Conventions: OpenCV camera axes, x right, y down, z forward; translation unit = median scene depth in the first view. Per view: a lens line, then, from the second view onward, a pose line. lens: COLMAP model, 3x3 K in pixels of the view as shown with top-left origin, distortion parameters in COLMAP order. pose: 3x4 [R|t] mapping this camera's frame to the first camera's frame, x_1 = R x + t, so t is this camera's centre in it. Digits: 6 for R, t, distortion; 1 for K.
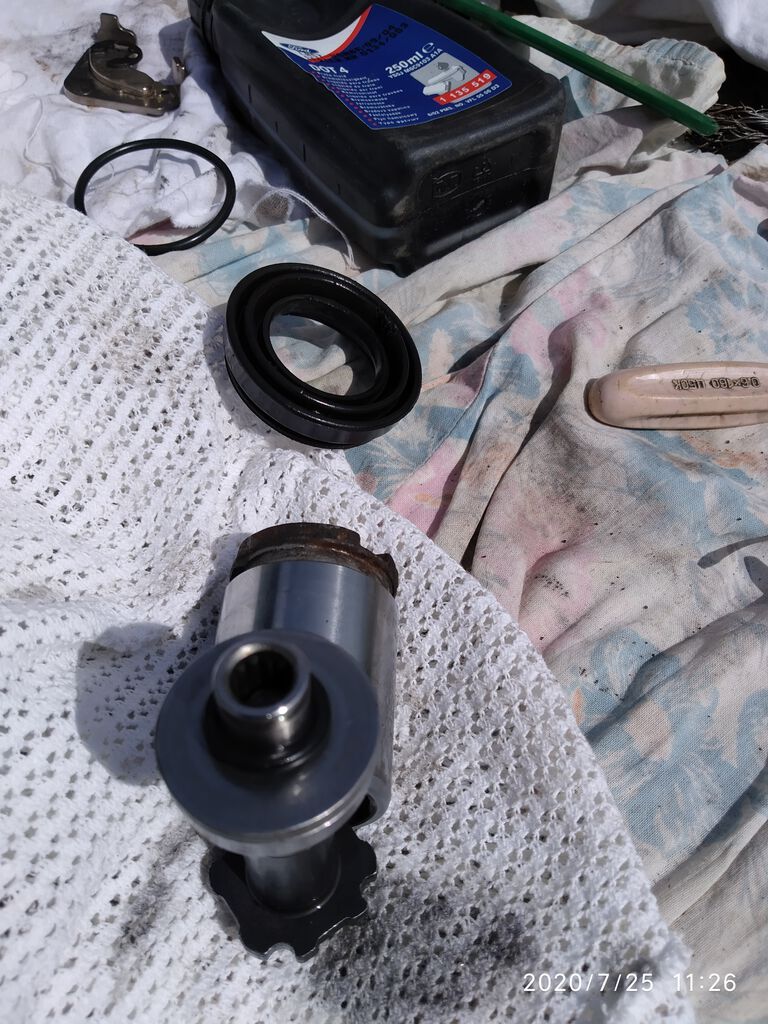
lens RADIAL K [[854.1, 0, 384.0], [0, 854.1, 512.0], [0, 0, 1]] dist [0.034644, -0.162173]
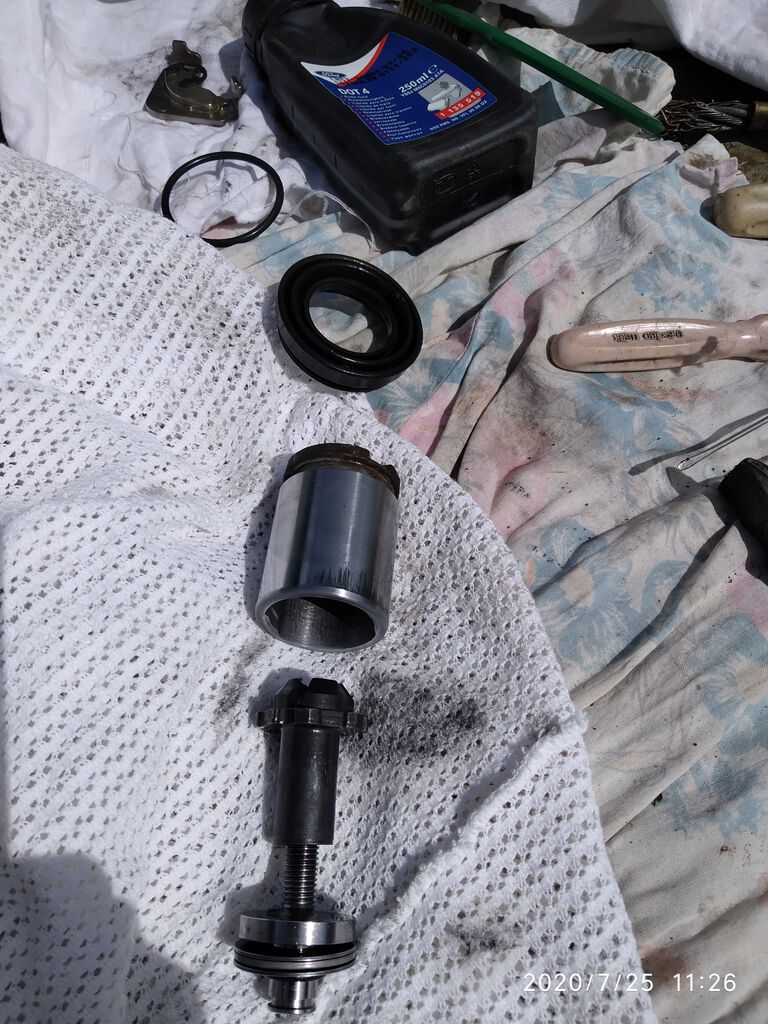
lens RADIAL K [[836.0, 0, 384.0], [0, 836.0, 512.0], [0, 0, 1]] dist [0.069993, -0.223365]
pose [[0.997509, -0.008621, -0.070005, 0.075907], [0.013346, 0.997643, 0.067314, 0.028247], [0.069260, -0.068080, 0.995273, -0.348945]]
